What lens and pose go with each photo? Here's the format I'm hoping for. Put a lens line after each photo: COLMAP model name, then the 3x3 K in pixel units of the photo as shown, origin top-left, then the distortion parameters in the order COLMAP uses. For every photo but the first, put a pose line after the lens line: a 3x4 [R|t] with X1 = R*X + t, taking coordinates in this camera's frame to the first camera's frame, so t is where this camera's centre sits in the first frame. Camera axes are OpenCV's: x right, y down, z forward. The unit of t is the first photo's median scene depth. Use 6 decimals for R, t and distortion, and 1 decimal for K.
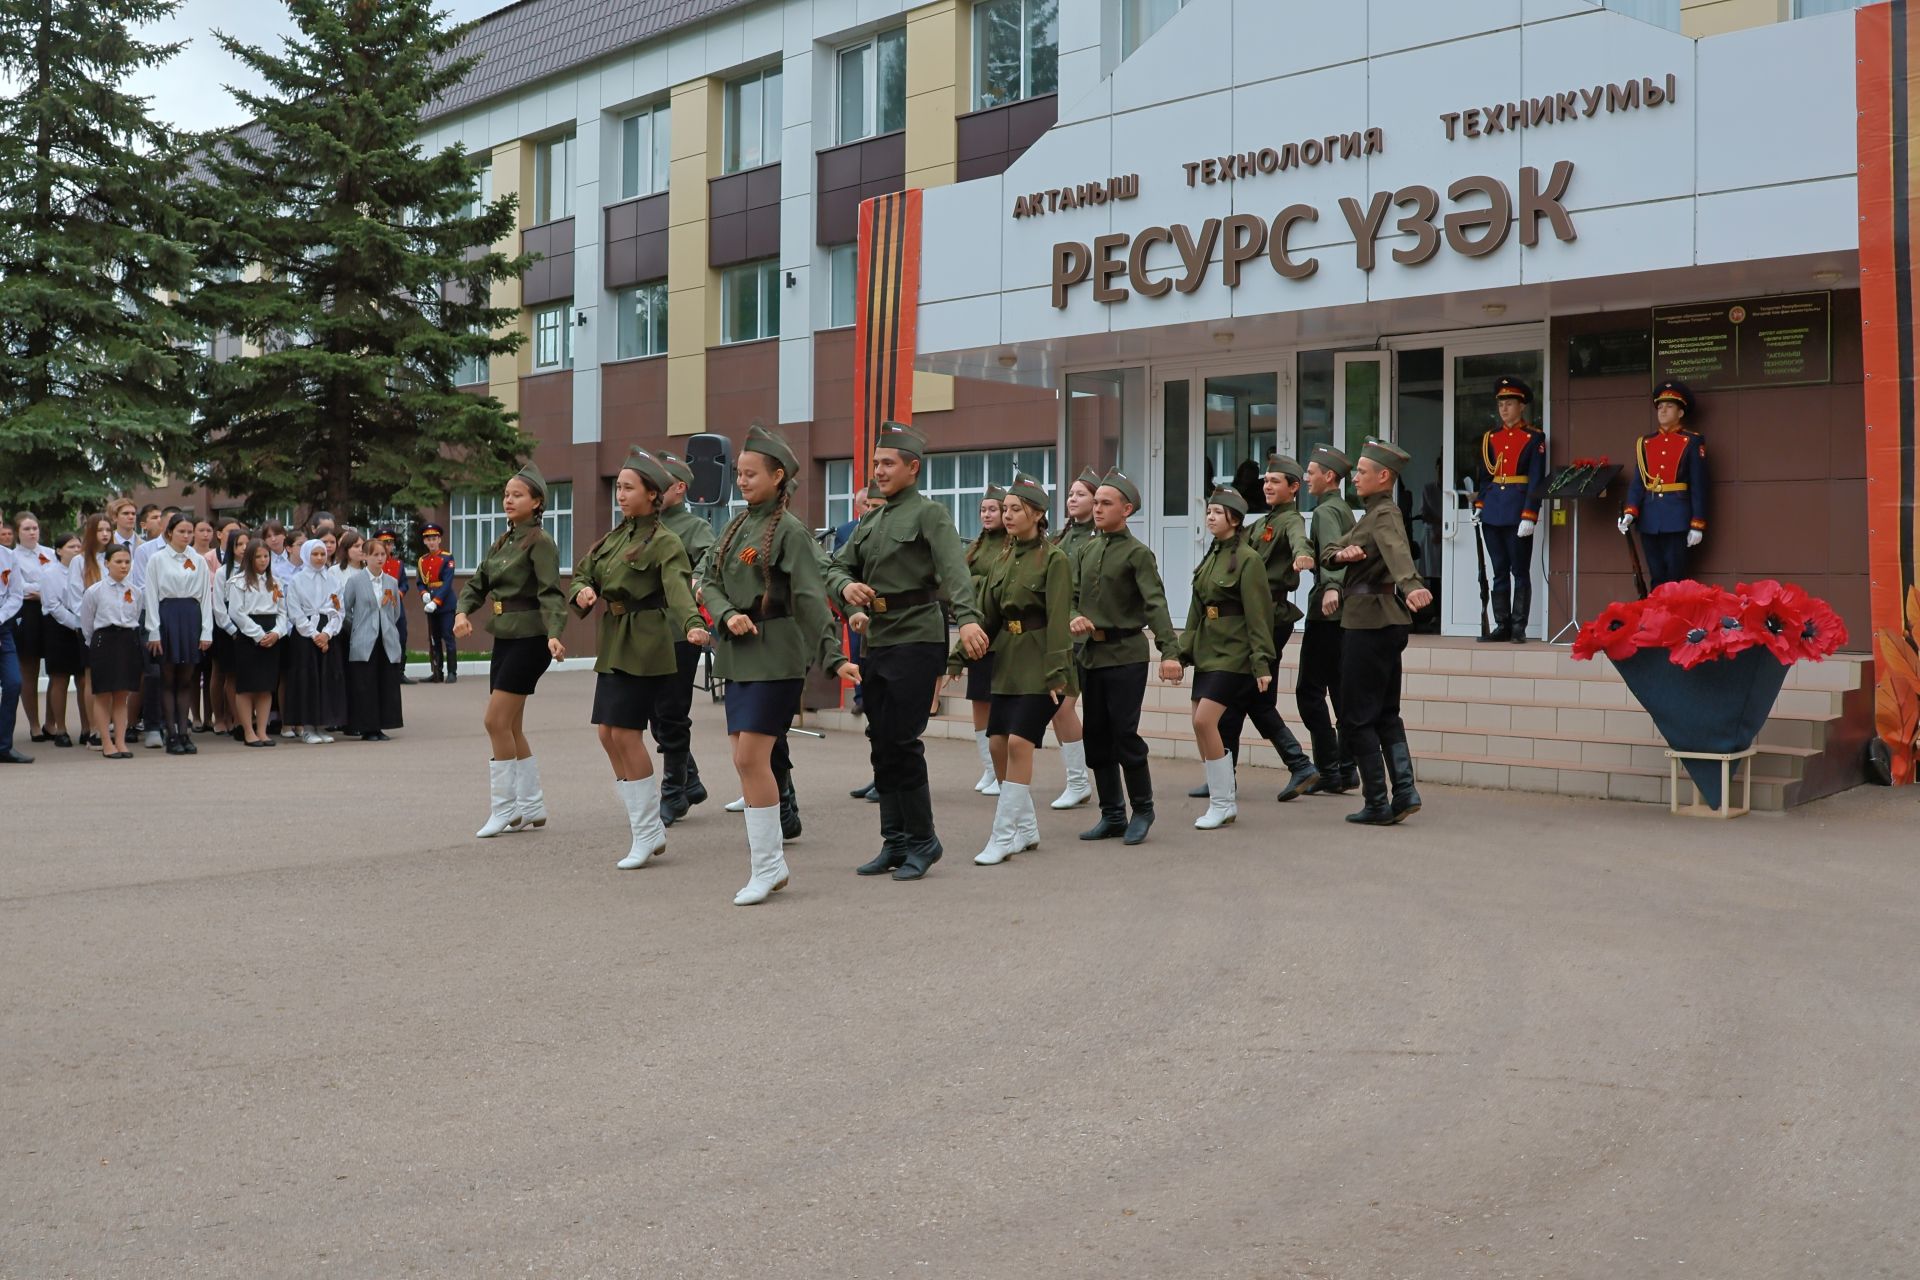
lens RADIAL K [[1818.7, 0, 960.0], [0, 1818.7, 640.0], [0, 0, 1]] dist [-0.154290, 0.131248]
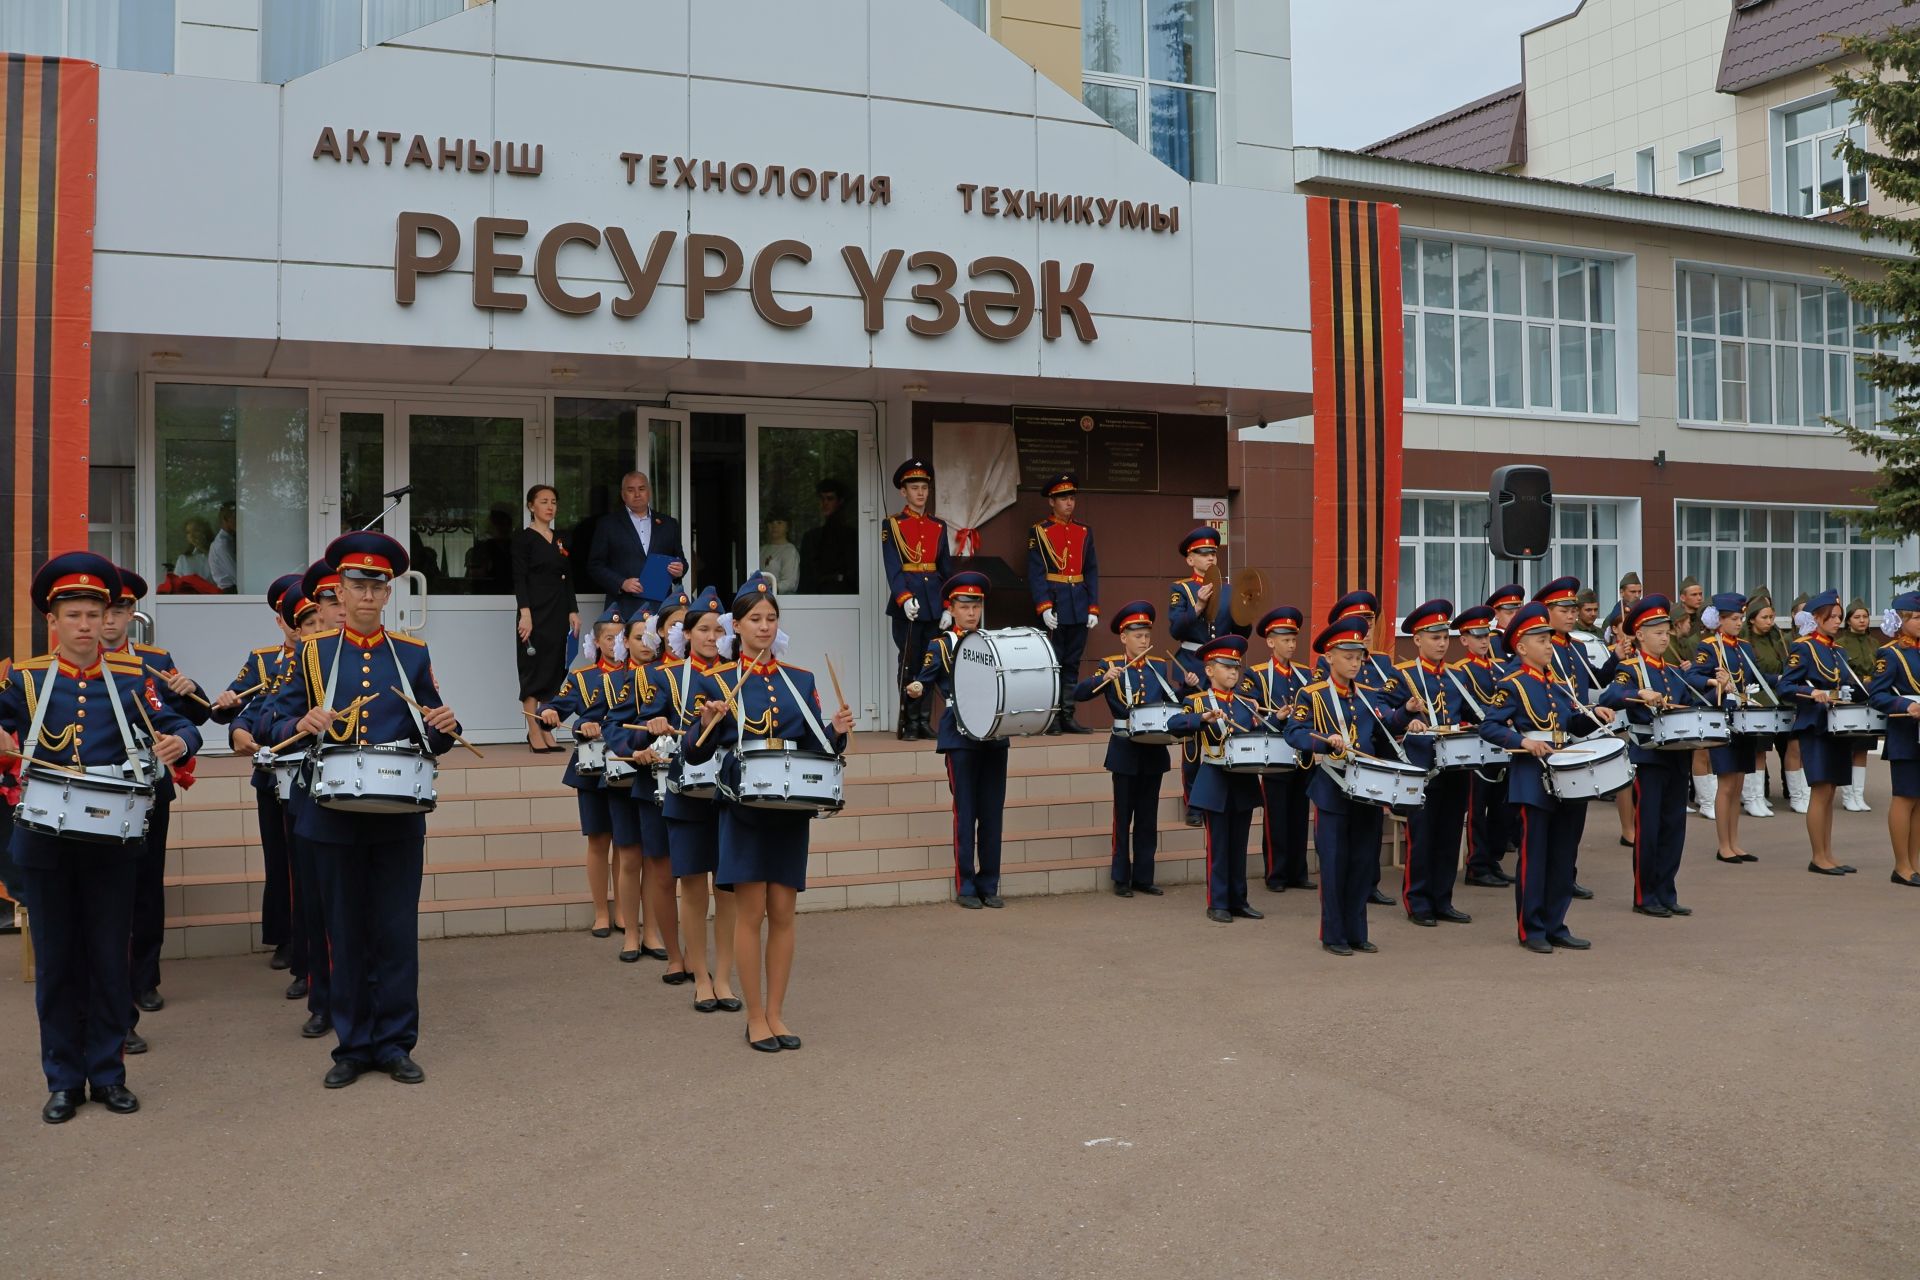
lens RADIAL K [[1818.7, 0, 960.0], [0, 1818.7, 640.0], [0, 0, 1]] dist [-0.154290, 0.131248]
pose [[0.345847, -0.015117, 0.938169, -0.580598], [0.041544, 0.999136, 0.000785, -0.049143], [-0.937371, 0.038704, 0.346176, 0.623862]]
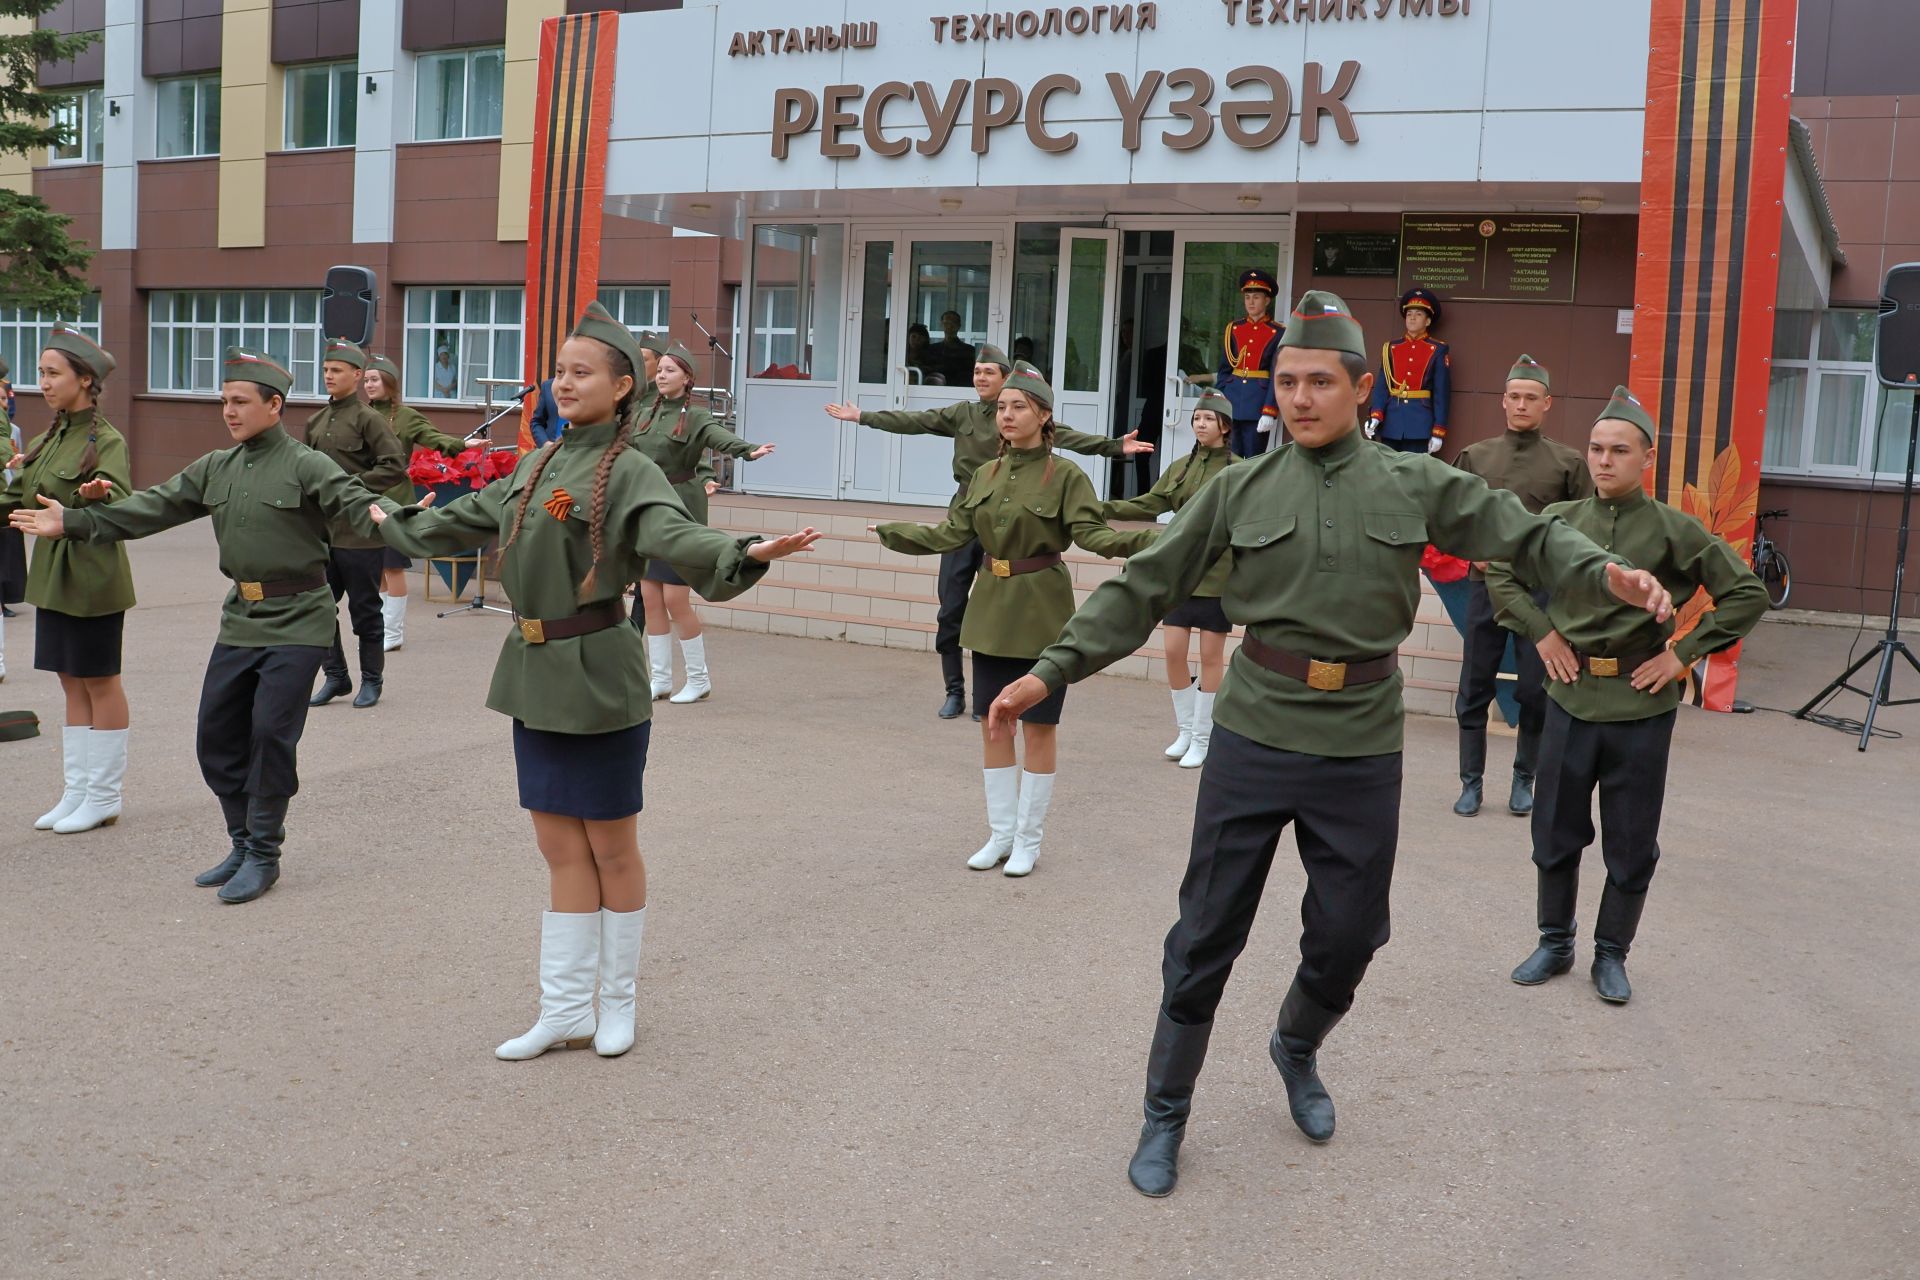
lens RADIAL K [[1809.5, 0, 971.0], [0, 1809.5, 668.9], [0, 0, 1]] dist [-0.158660, 0.136710]
pose [[0.958089, 0.003926, 0.286443, -0.125227], [-0.036284, 0.993516, 0.107746, -0.027699], [-0.284163, -0.113624, 0.952019, 0.072820]]
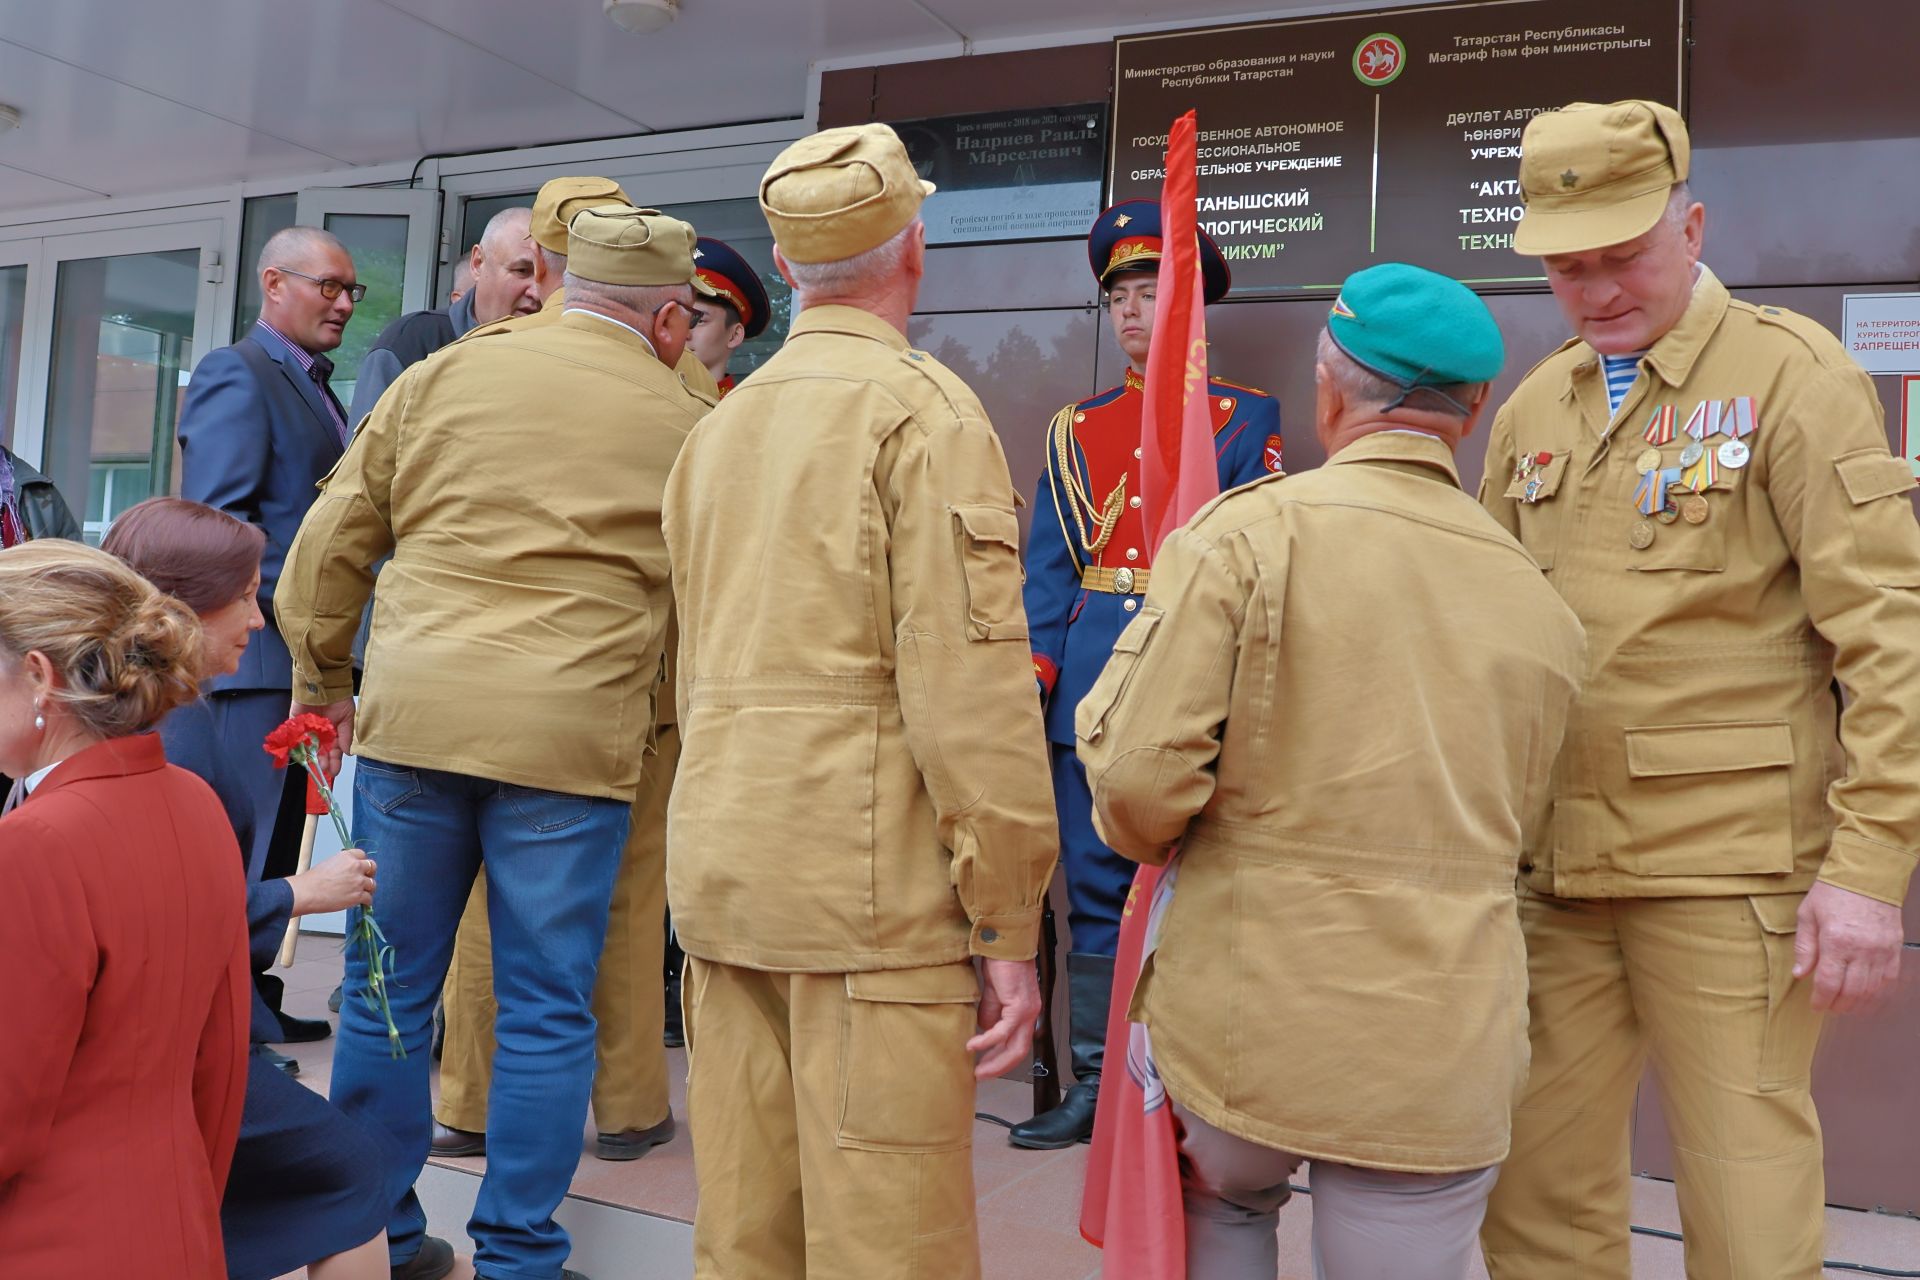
lens RADIAL K [[1791.0, 0, 932.7], [0, 1791.0, 679.5], [0, 0, 1]] dist [-0.161356, 0.145363]
pose [[0.948581, 0.046291, 0.313133, 0.244763], [-0.042258, 0.998913, -0.019657, -0.057251], [-0.313702, 0.005414, 0.949506, 0.658202]]
